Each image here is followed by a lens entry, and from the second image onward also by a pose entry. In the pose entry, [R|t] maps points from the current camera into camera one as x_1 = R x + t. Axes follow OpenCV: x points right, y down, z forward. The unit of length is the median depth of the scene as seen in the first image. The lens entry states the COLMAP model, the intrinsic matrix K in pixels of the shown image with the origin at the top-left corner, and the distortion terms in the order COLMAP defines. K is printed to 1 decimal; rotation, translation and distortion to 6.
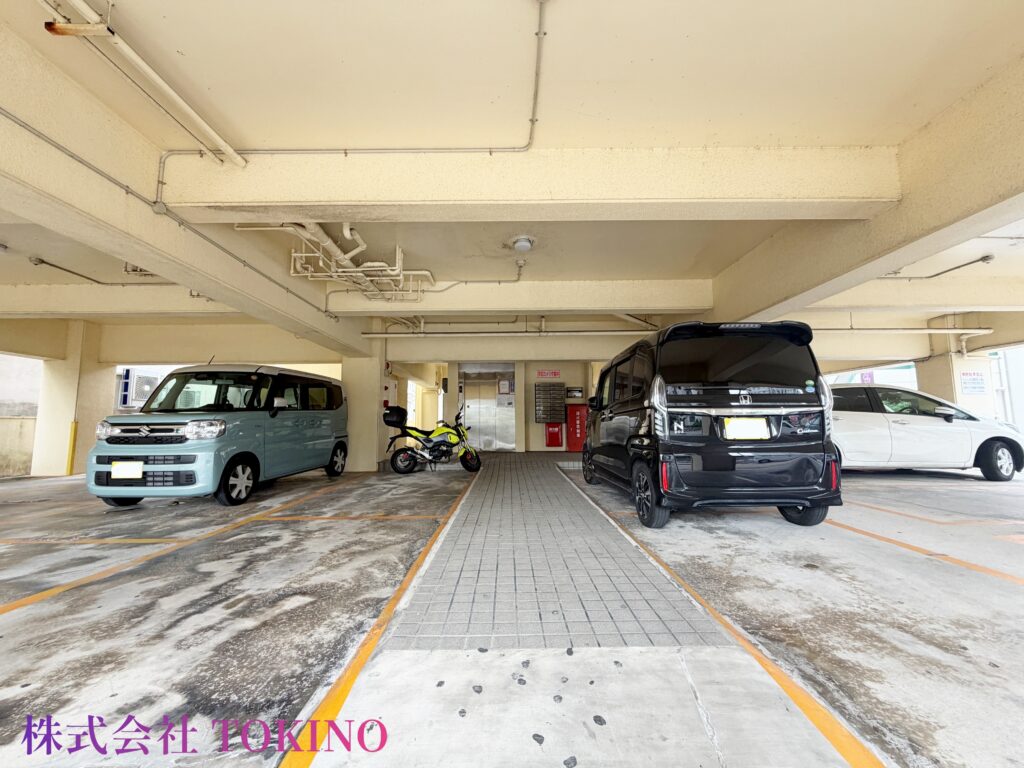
lens RADIAL K [[406.7, 0, 512.0], [0, 406.7, 384.0], [0, 0, 1]] dist [0.000326, 0.000011]
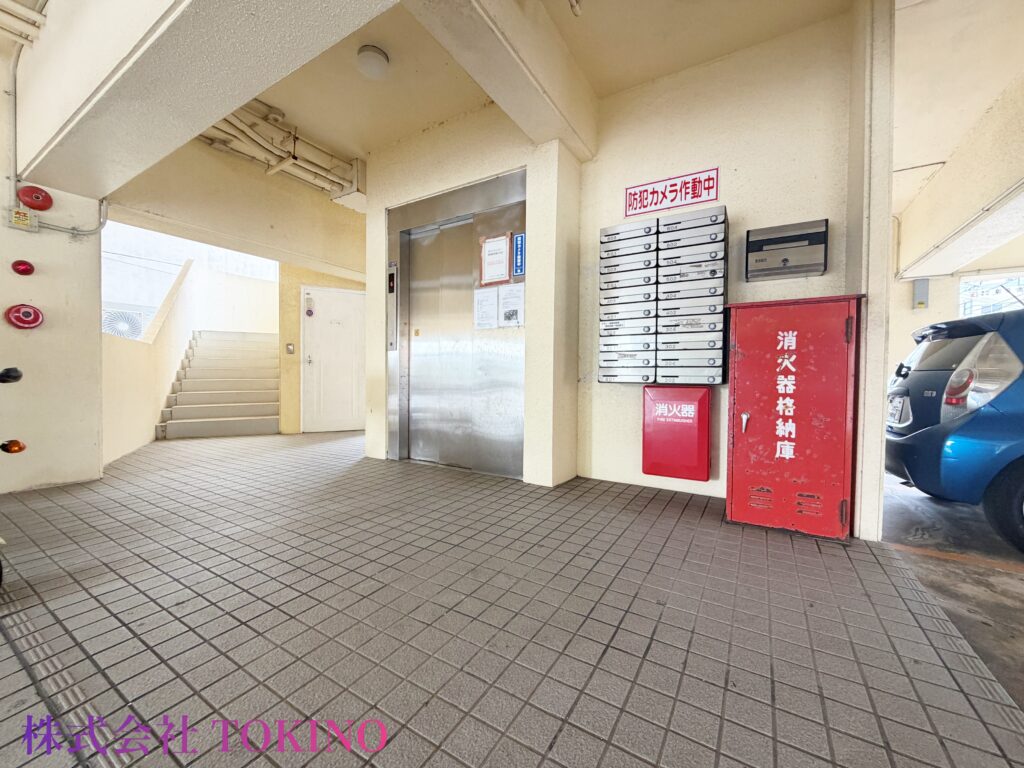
lens RADIAL K [[406.7, 0, 512.0], [0, 406.7, 384.0], [0, 0, 1]] dist [0.000326, 0.000011]
pose [[0.851672, 0.024357, -0.523508, 0.149107], [0.038810, 0.993245, 0.109351, 0.064834], [0.522636, -0.113449, 0.844974, 0.744723]]
